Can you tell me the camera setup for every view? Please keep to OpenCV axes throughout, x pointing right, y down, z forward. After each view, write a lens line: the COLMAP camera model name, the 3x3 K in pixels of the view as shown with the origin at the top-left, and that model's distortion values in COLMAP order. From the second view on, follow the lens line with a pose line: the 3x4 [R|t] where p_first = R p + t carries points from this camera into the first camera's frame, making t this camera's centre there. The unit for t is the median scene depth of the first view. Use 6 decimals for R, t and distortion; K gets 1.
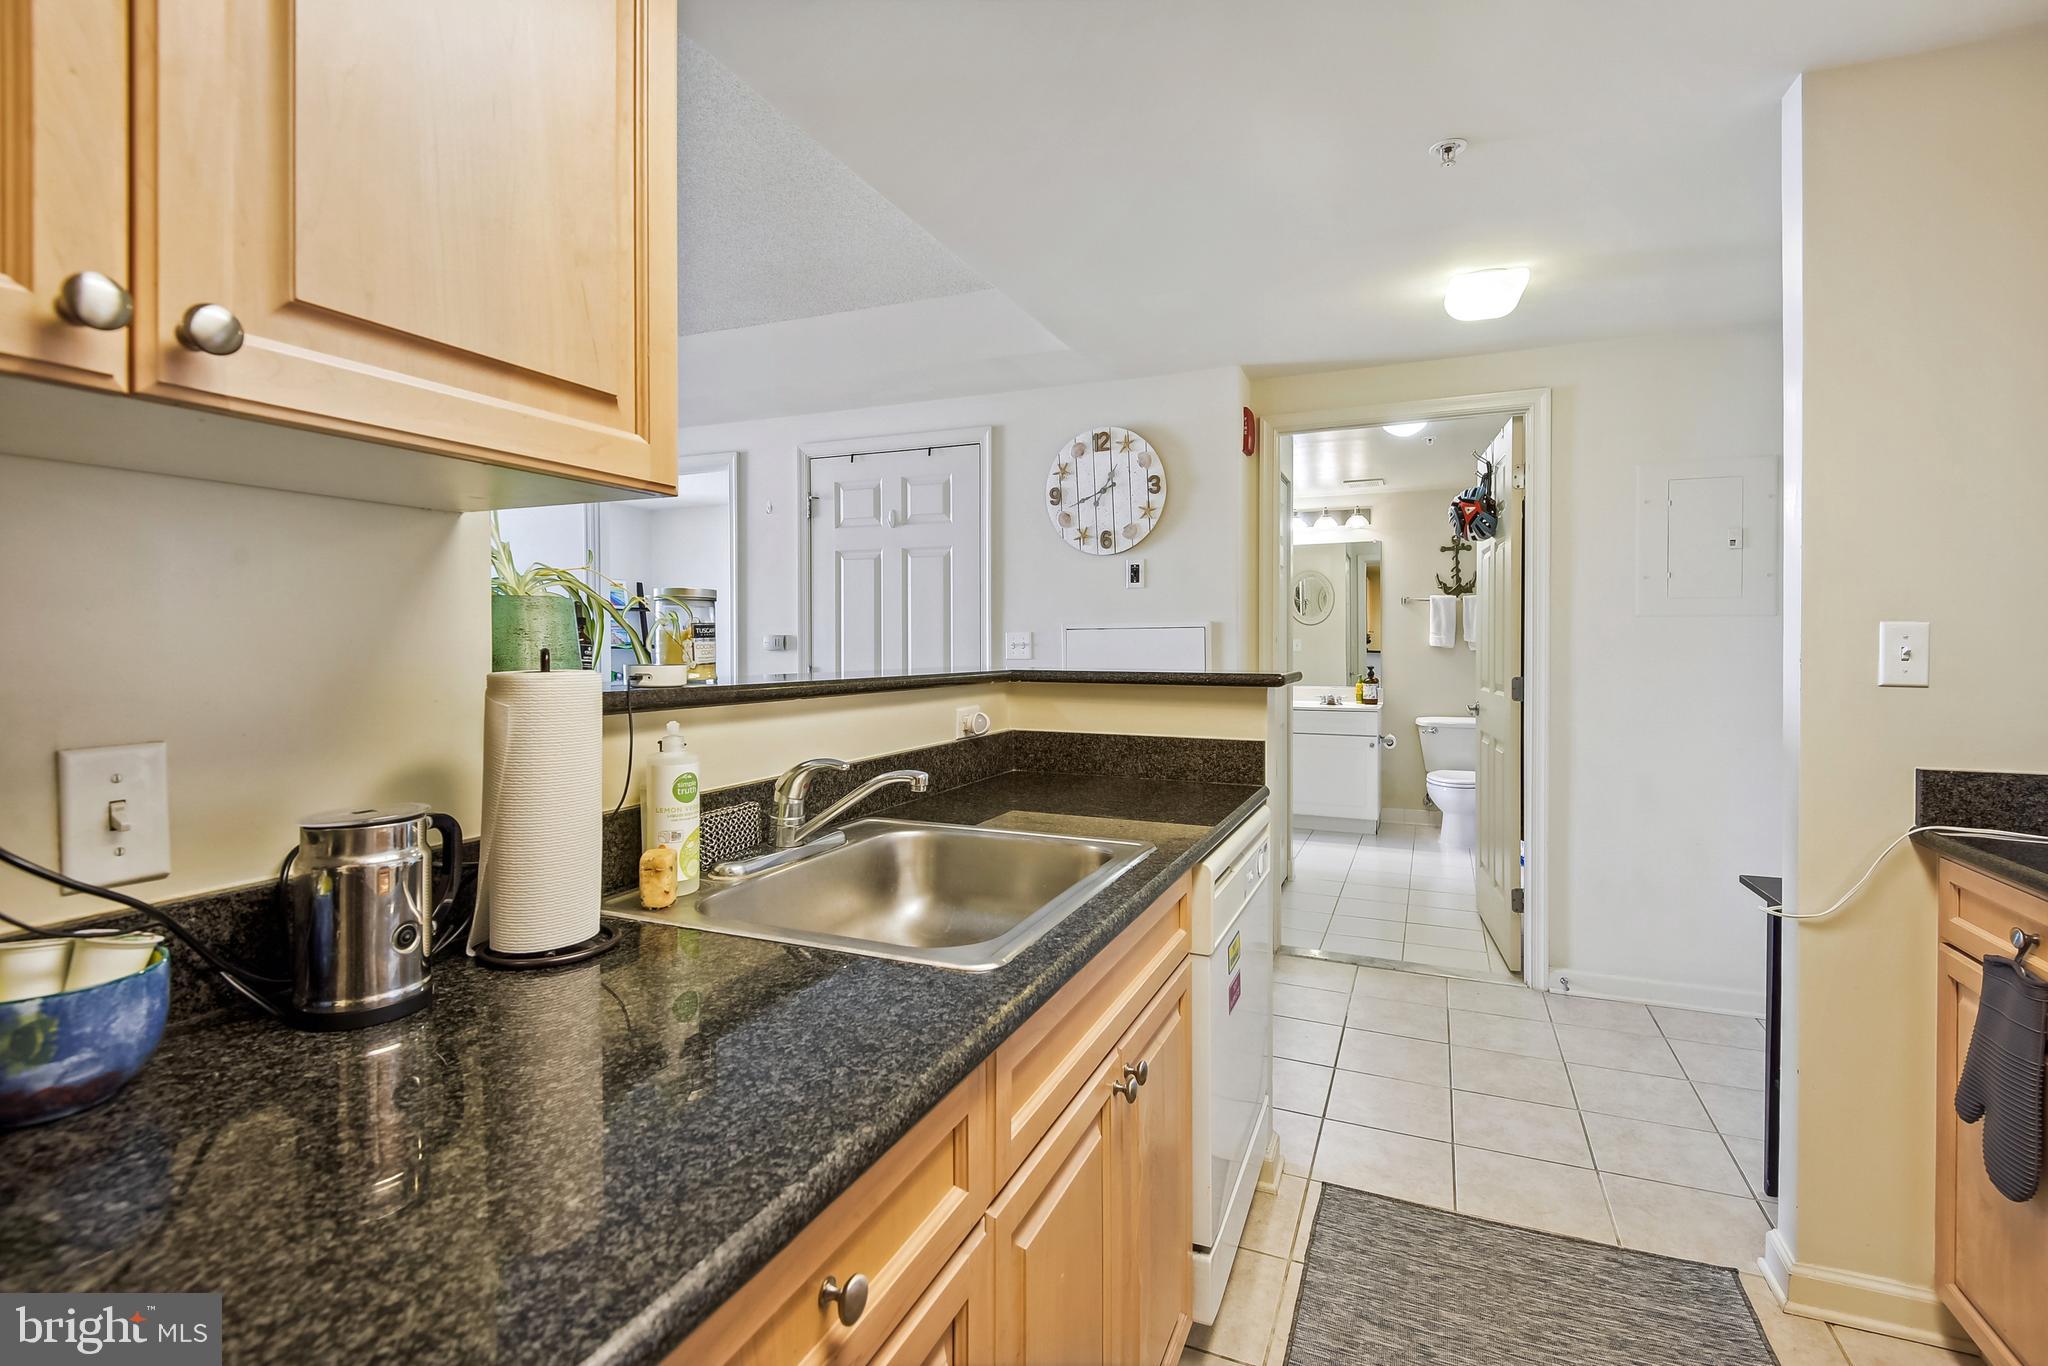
lens RADIAL K [[934.1, 0, 1021.9], [0, 934.1, 642.3], [0, 0, 1]] dist [0.040822, -0.025782]
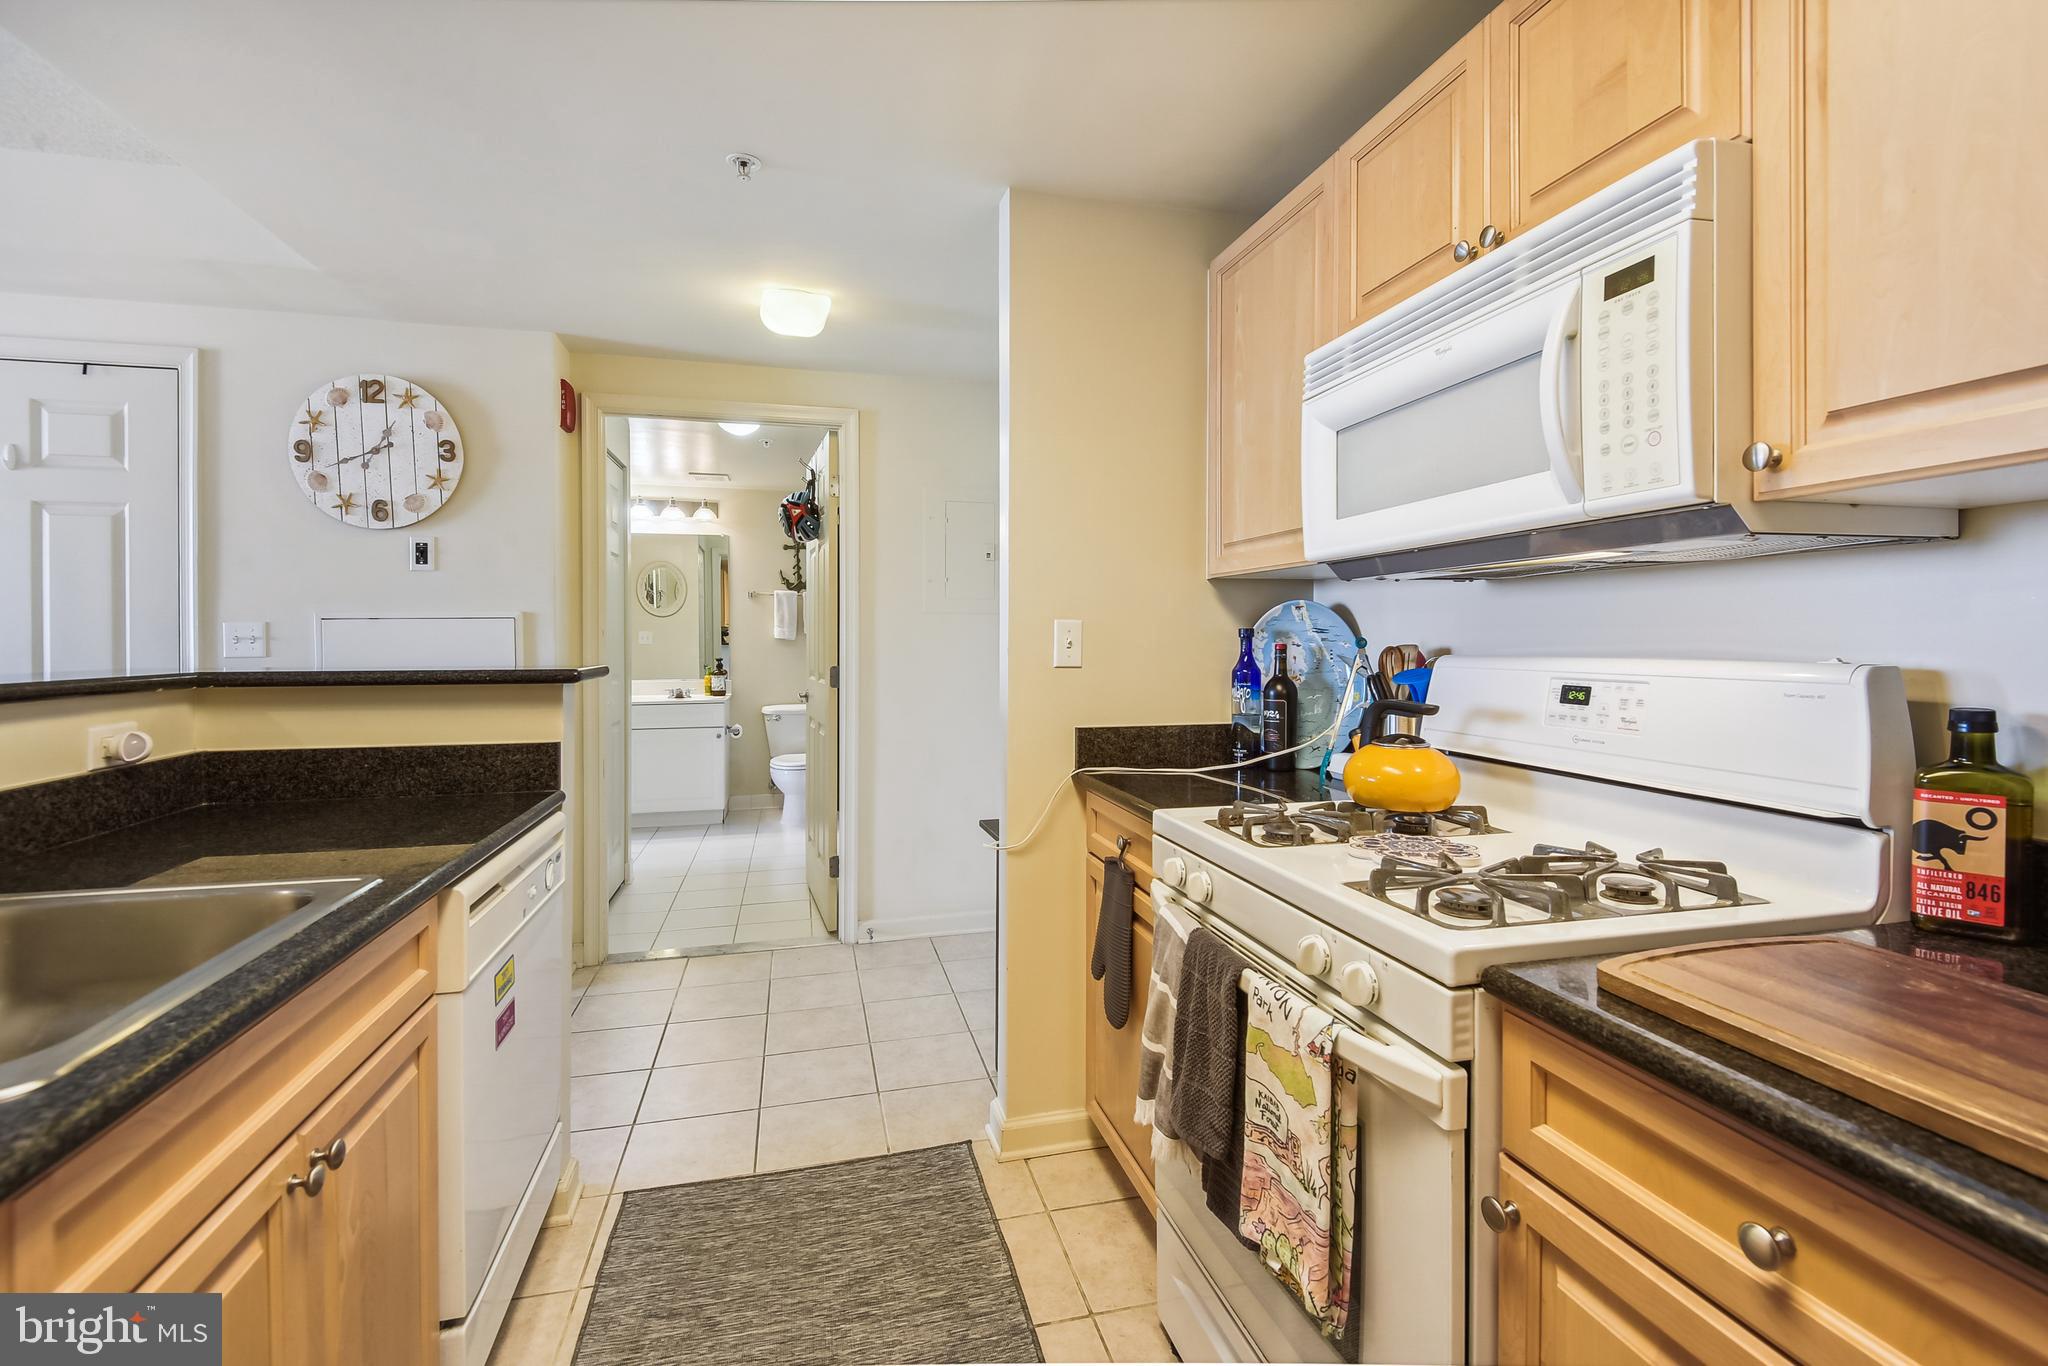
lens RADIAL K [[934.1, 0, 1021.9], [0, 934.1, 642.3], [0, 0, 1]] dist [0.040822, -0.025782]
pose [[0.794706, -0.005740, 0.606968, 0.033130], [0.000840, 0.999965, 0.008357, -0.000248], [-0.606994, -0.006131, 0.794682, -0.008981]]
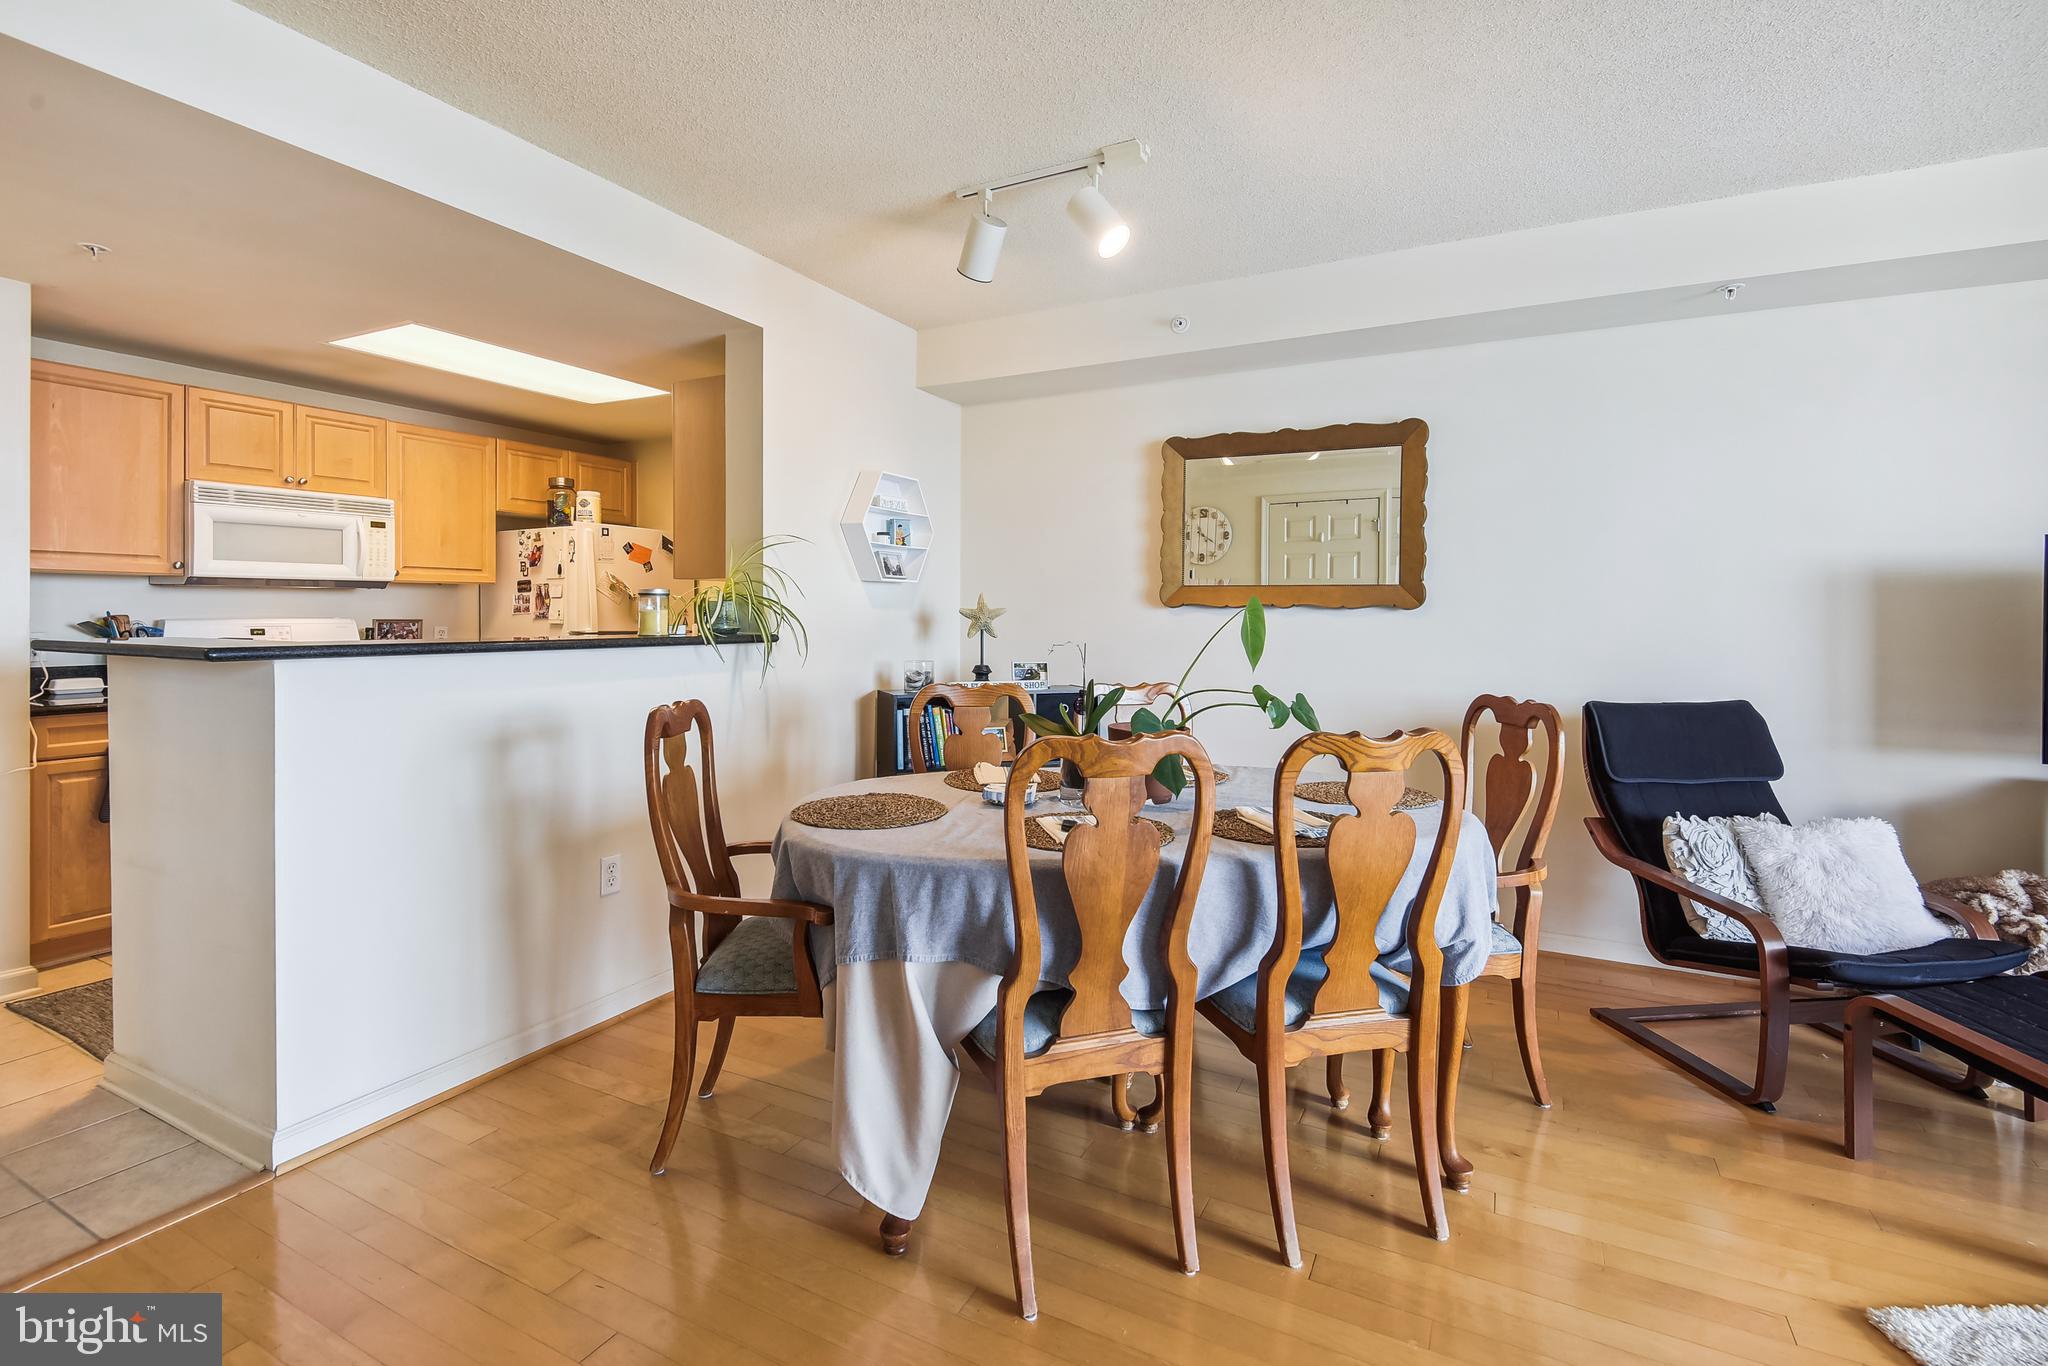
lens RADIAL K [[944.6, 0, 1025.0], [0, 944.6, 602.5], [0, 0, 1]] dist [0.016498, -0.014612]
pose [[-0.997687, -0.003803, 0.067876, -0.541945], [-0.004517, 0.999936, -0.010376, -0.002061], [-0.067832, -0.010659, -0.997640, 1.251534]]
